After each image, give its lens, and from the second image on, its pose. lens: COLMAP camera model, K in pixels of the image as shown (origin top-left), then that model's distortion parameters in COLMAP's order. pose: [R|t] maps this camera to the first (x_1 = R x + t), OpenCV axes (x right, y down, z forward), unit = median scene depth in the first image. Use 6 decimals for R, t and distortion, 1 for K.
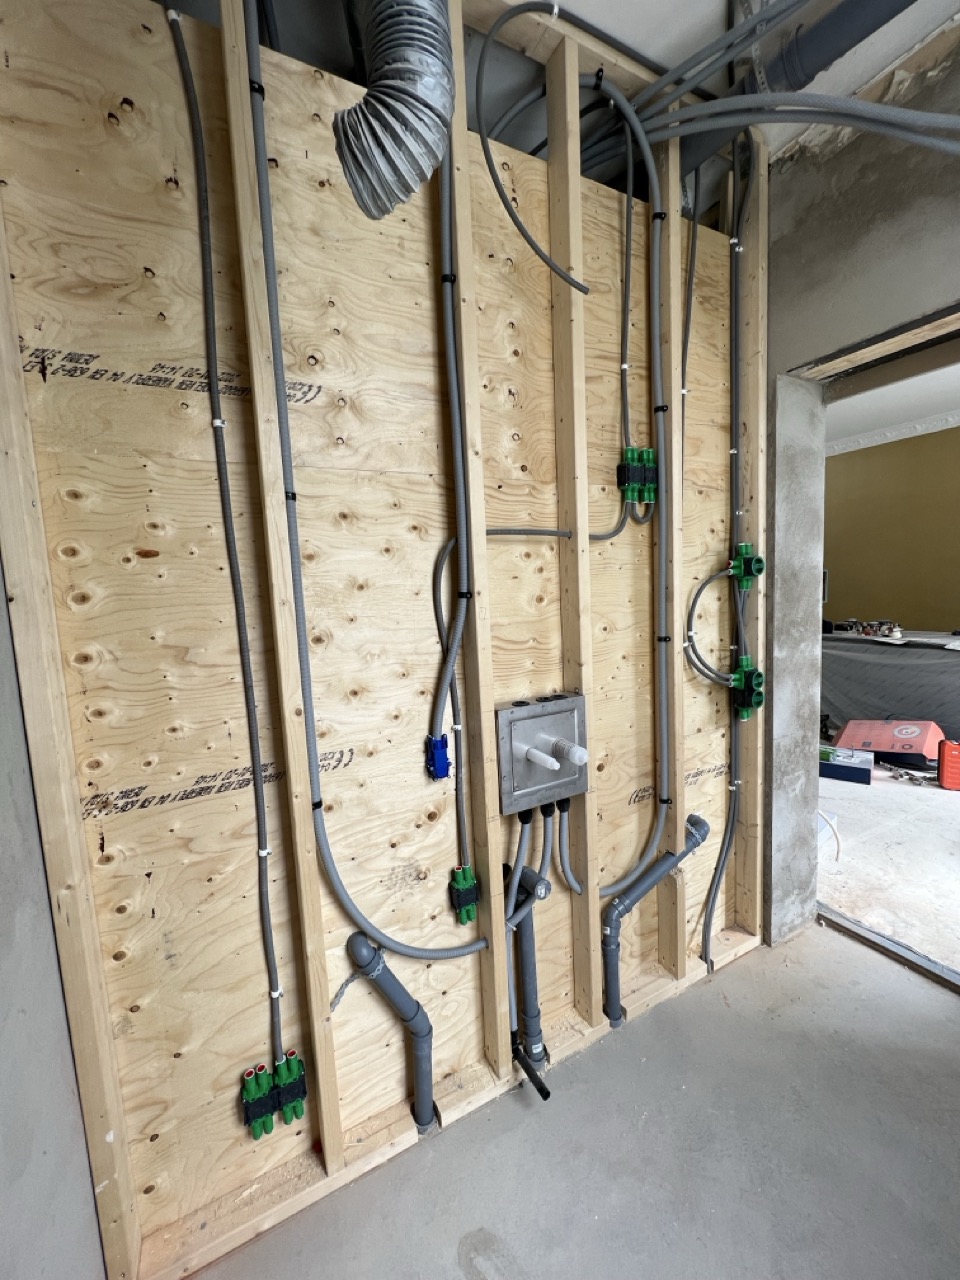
lens RADIAL K [[512.3, 0, 482.4], [0, 512.3, 638.9], [0, 0, 1]] dist [0.000115, 0.000373]
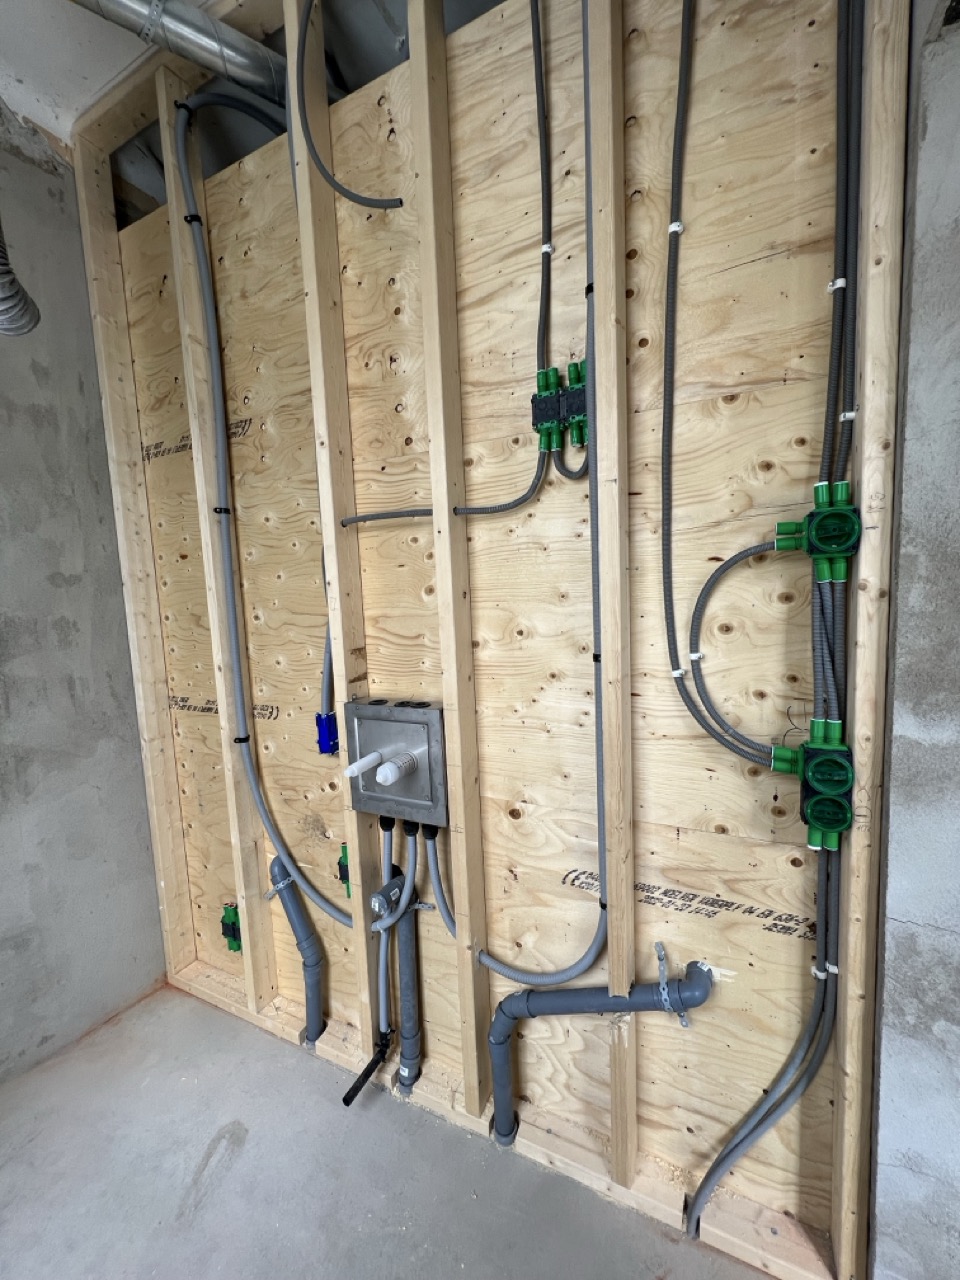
lens RADIAL K [[512.3, 0, 481.5], [0, 512.3, 638.3], [0, 0, 1]] dist [0.000115, 0.000373]
pose [[0.588008, 0.105297, -0.801972, 0.753429], [-0.067129, 0.994423, 0.081347, -0.063742], [0.806065, 0.006003, 0.591797, 0.488578]]
